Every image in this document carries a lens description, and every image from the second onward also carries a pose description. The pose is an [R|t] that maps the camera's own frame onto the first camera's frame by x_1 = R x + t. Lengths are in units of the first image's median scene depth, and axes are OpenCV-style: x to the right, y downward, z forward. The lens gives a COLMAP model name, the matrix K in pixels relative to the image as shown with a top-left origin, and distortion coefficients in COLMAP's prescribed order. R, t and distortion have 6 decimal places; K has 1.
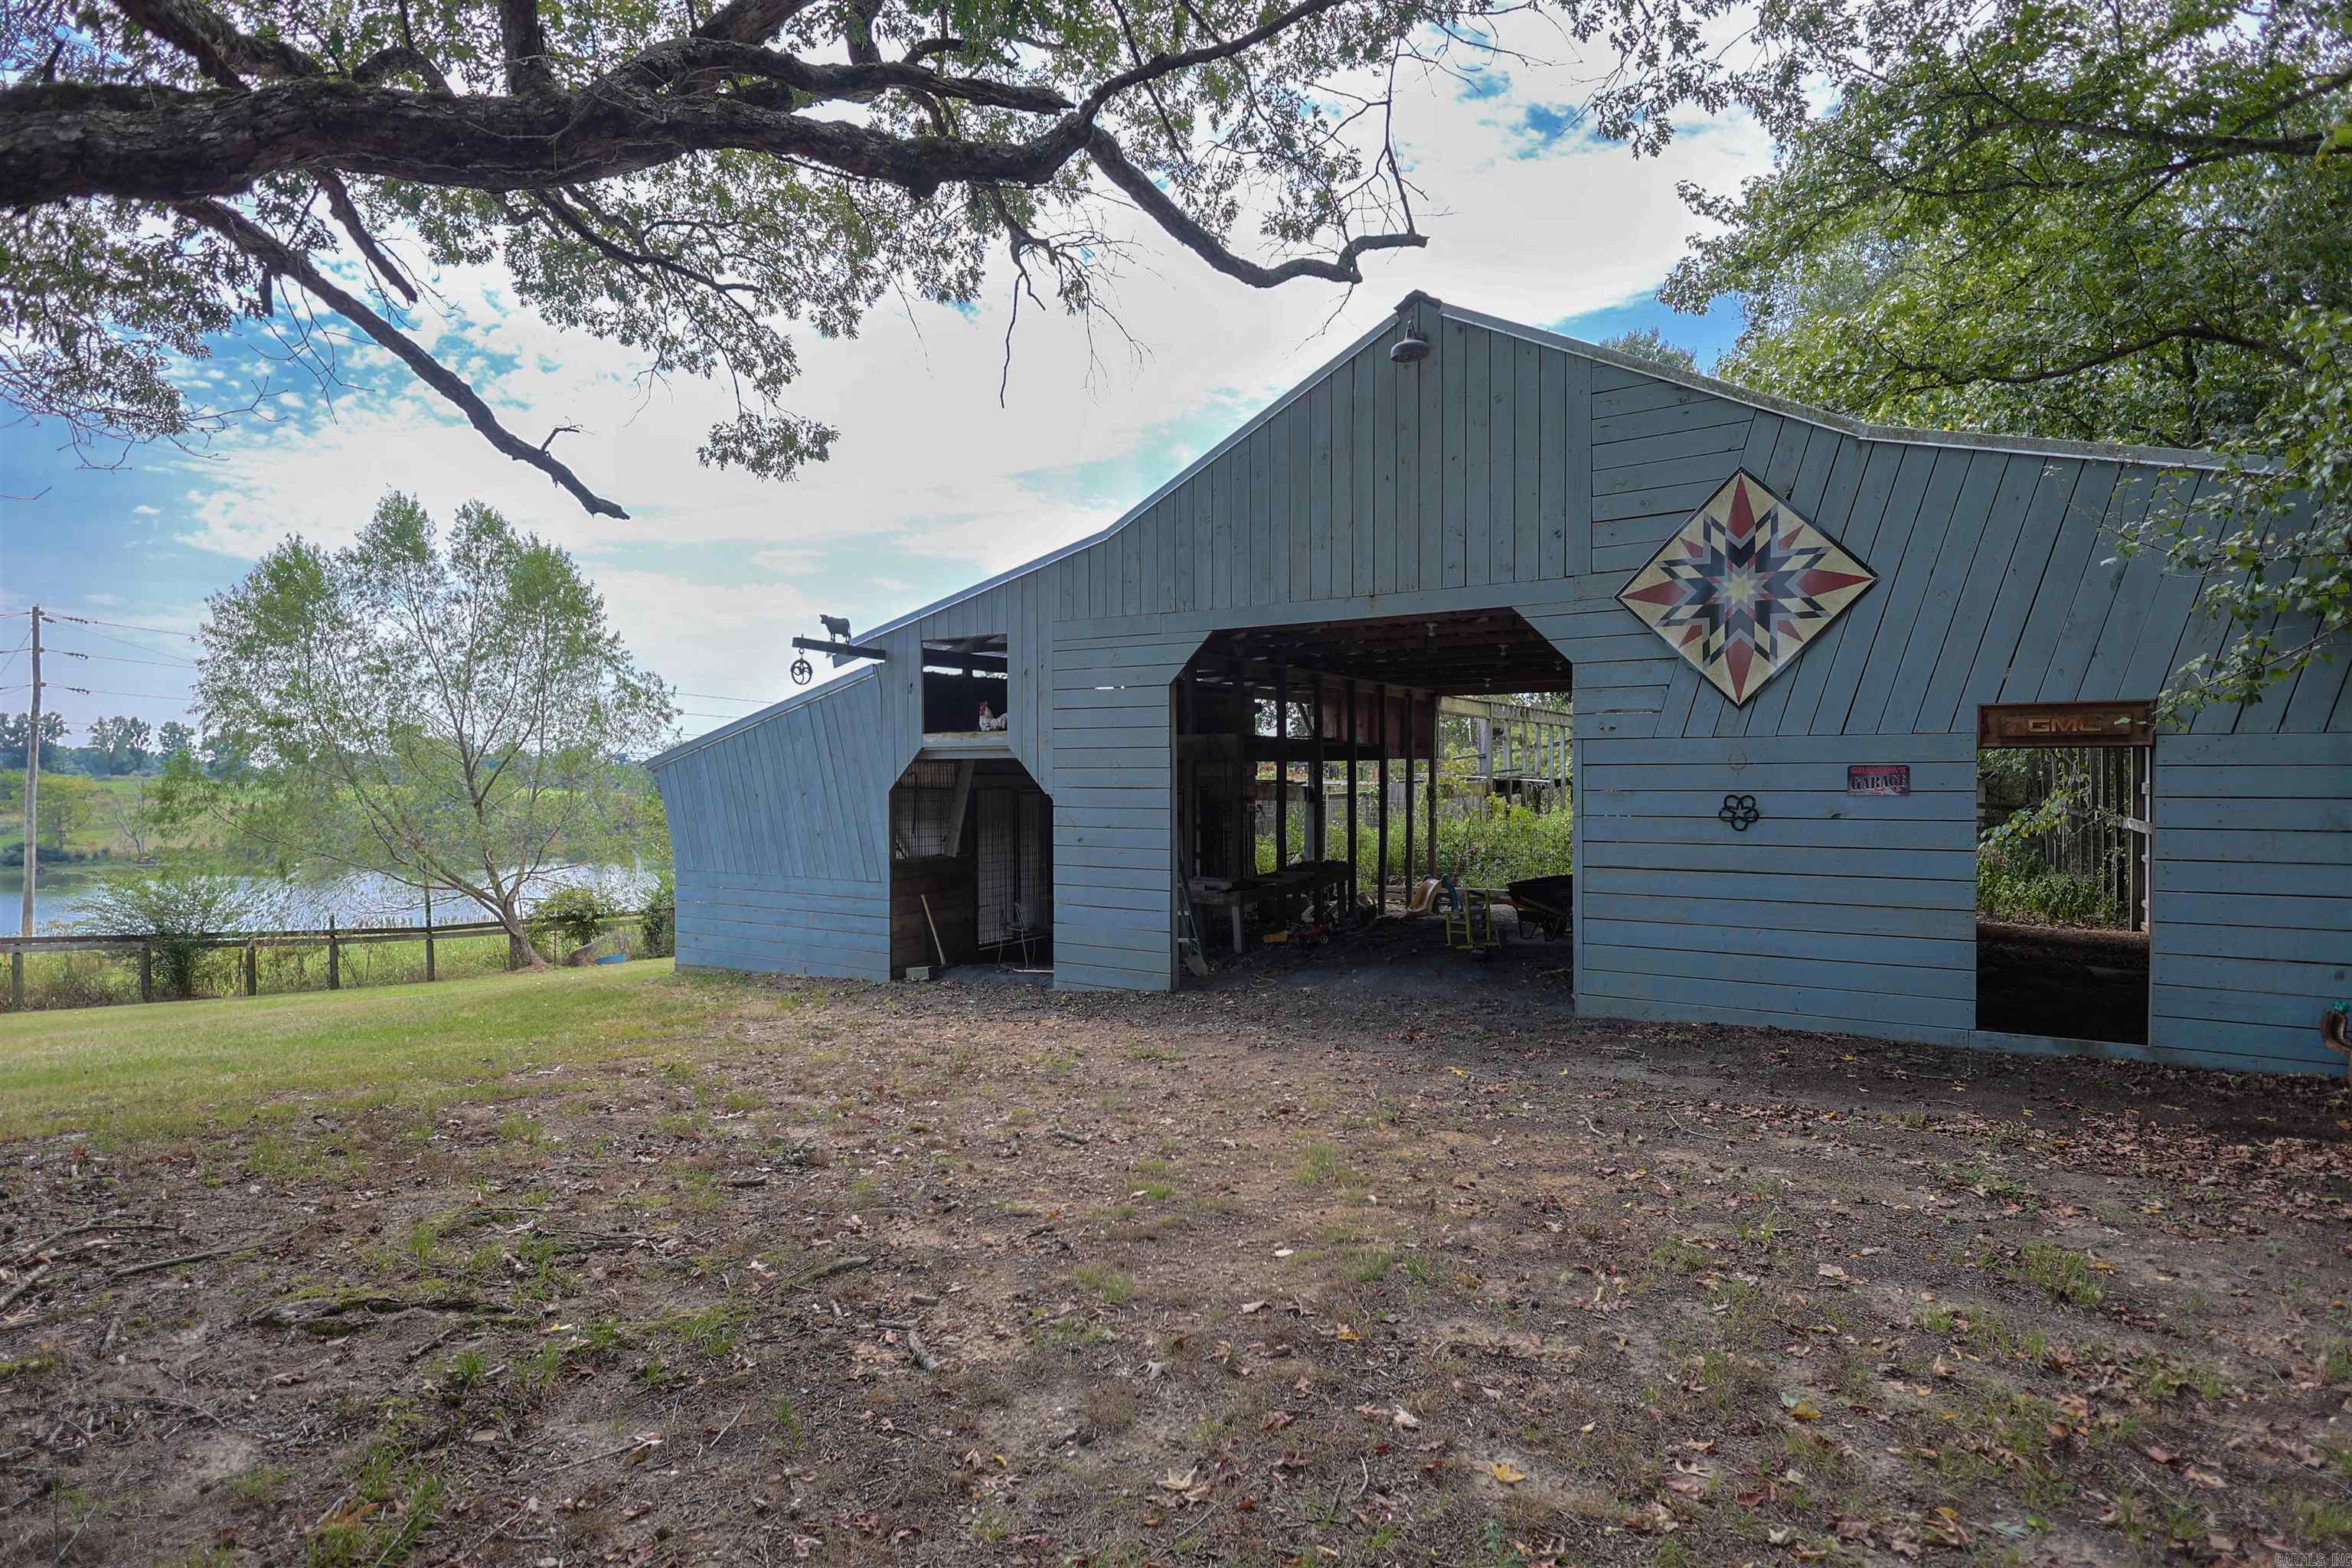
lens RADIAL K [[1130.0, 0, 1196.5], [0, 1130.0, 811.0], [0, 0, 1]] dist [0.000551, 0.000235]
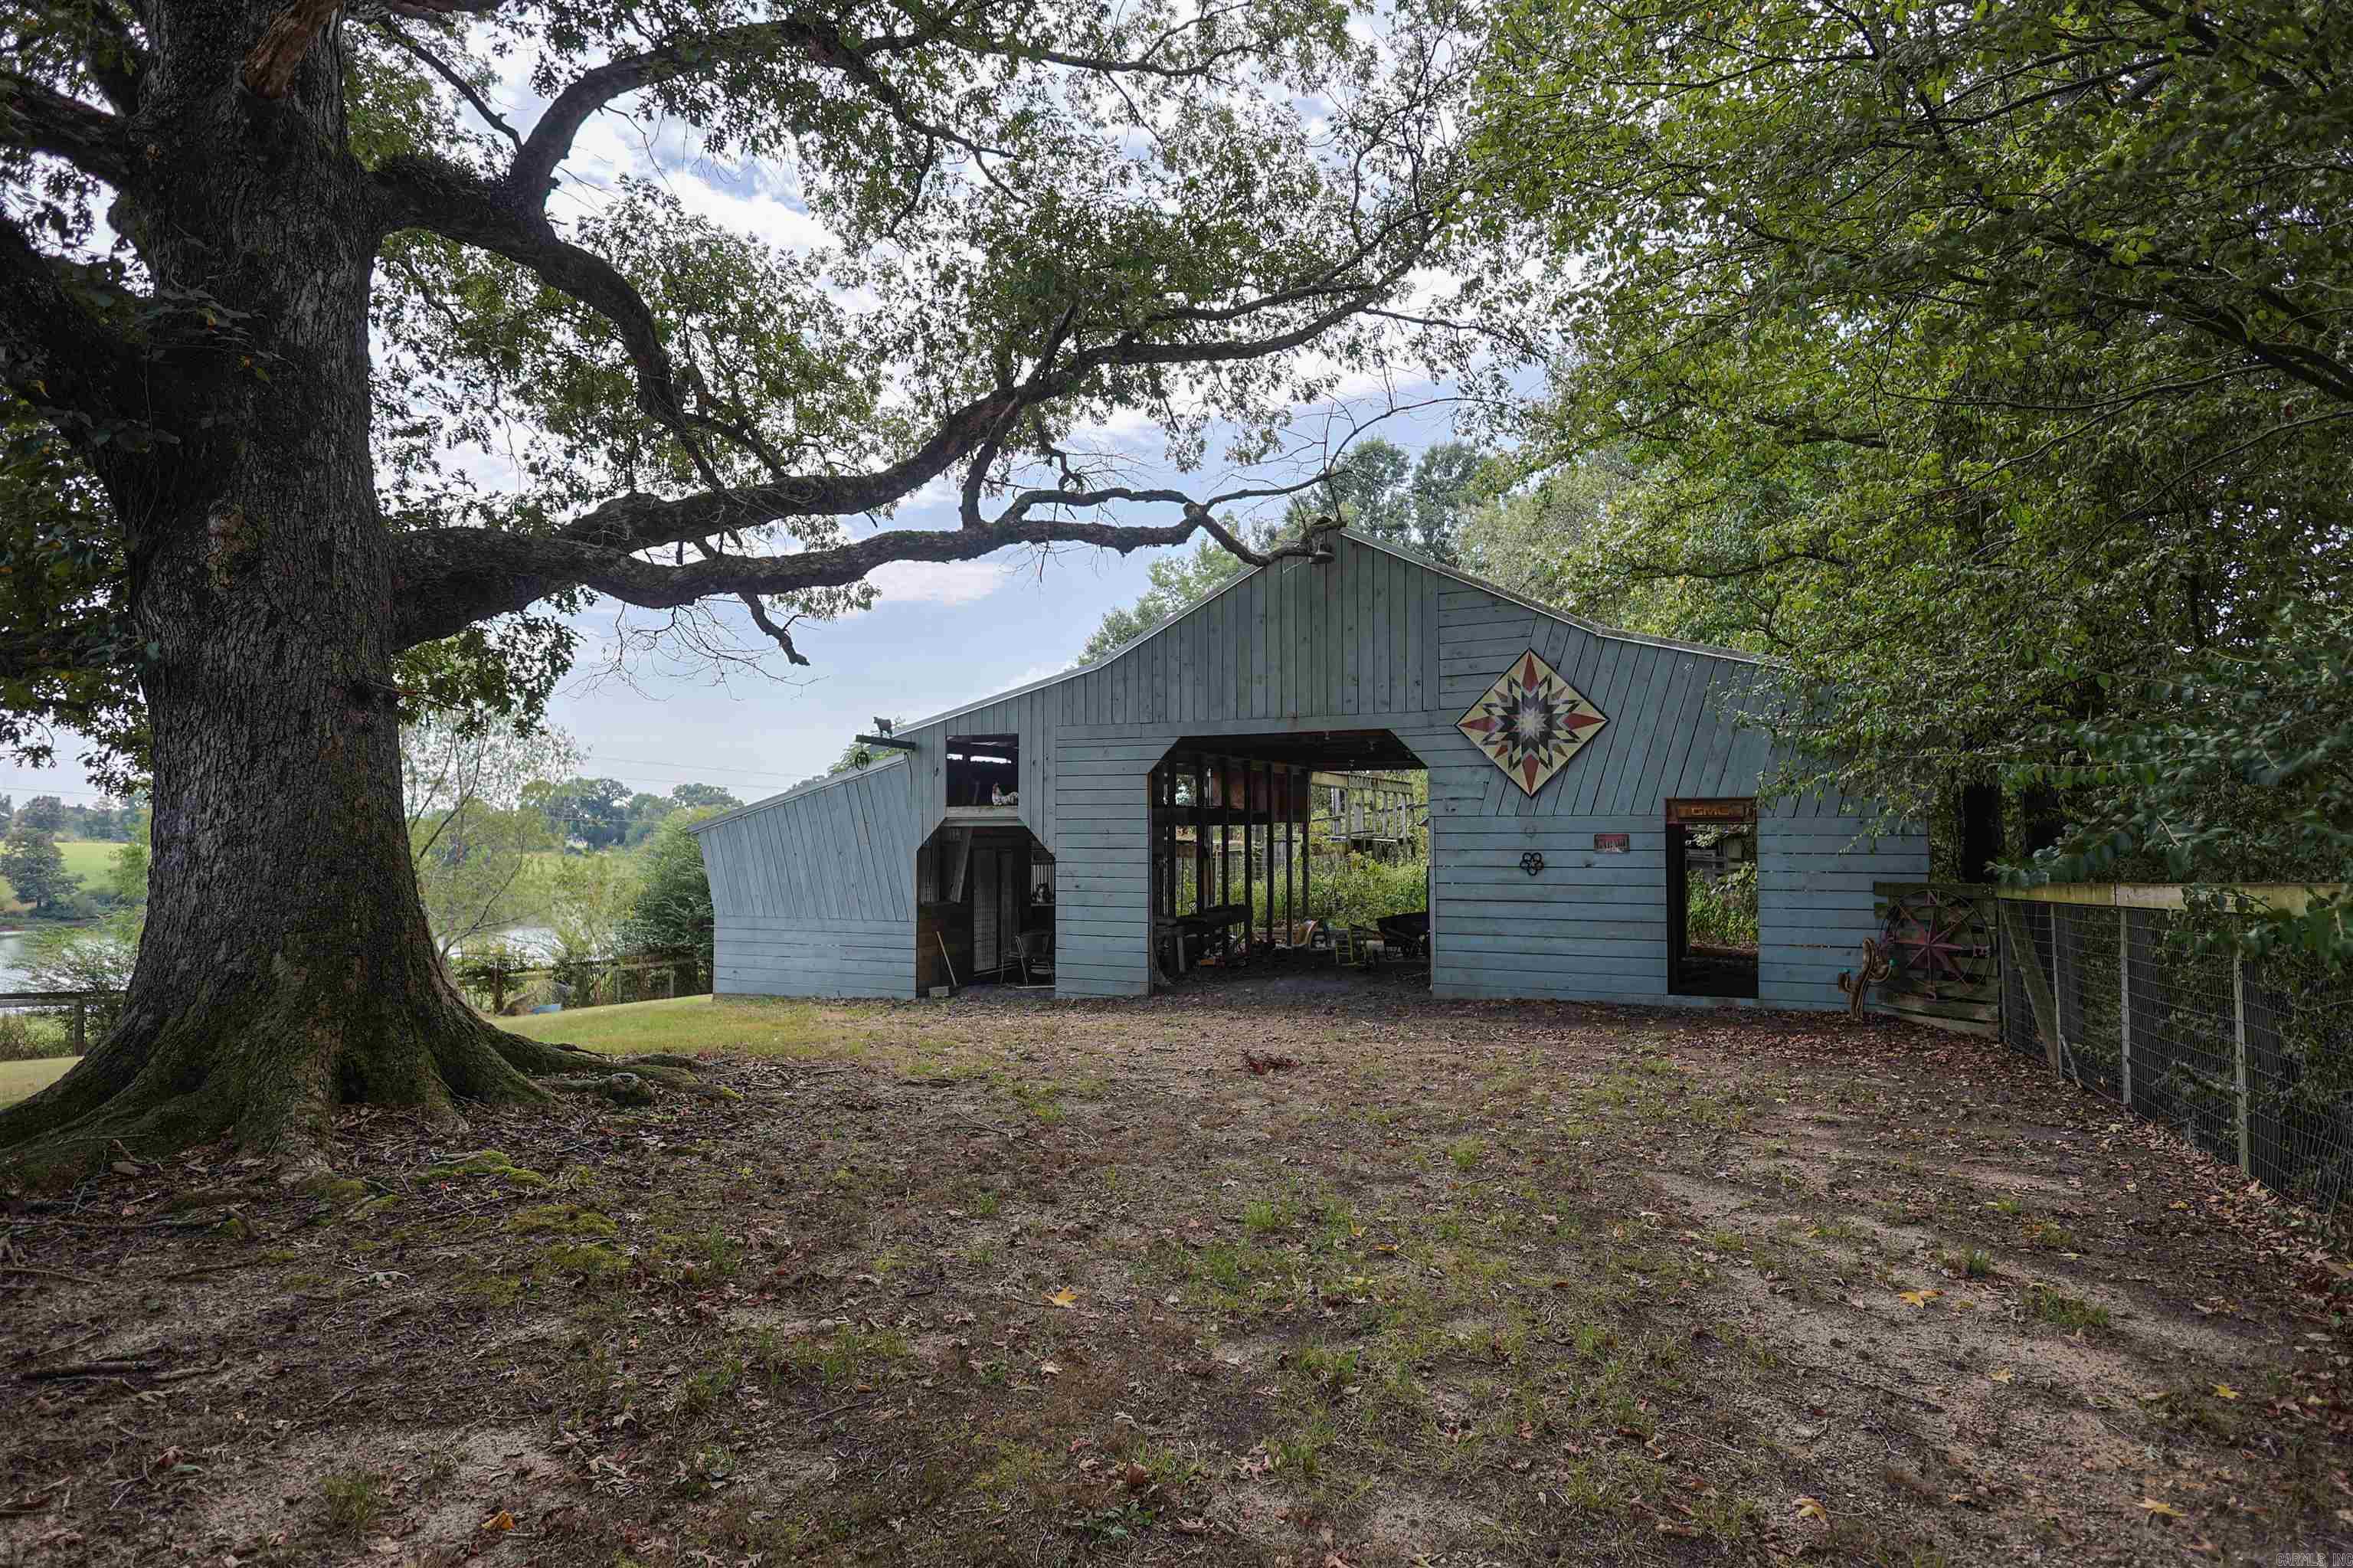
lens RADIAL K [[1130.5, 0, 1197.0], [0, 1130.5, 811.1], [0, 0, 1]] dist [0.000551, 0.000235]
pose [[0.990390, 0.003400, 0.138258, -0.139822], [0.003601, 0.998725, -0.050359, 0.003605], [-0.138253, 0.050373, 0.989115, -0.346864]]
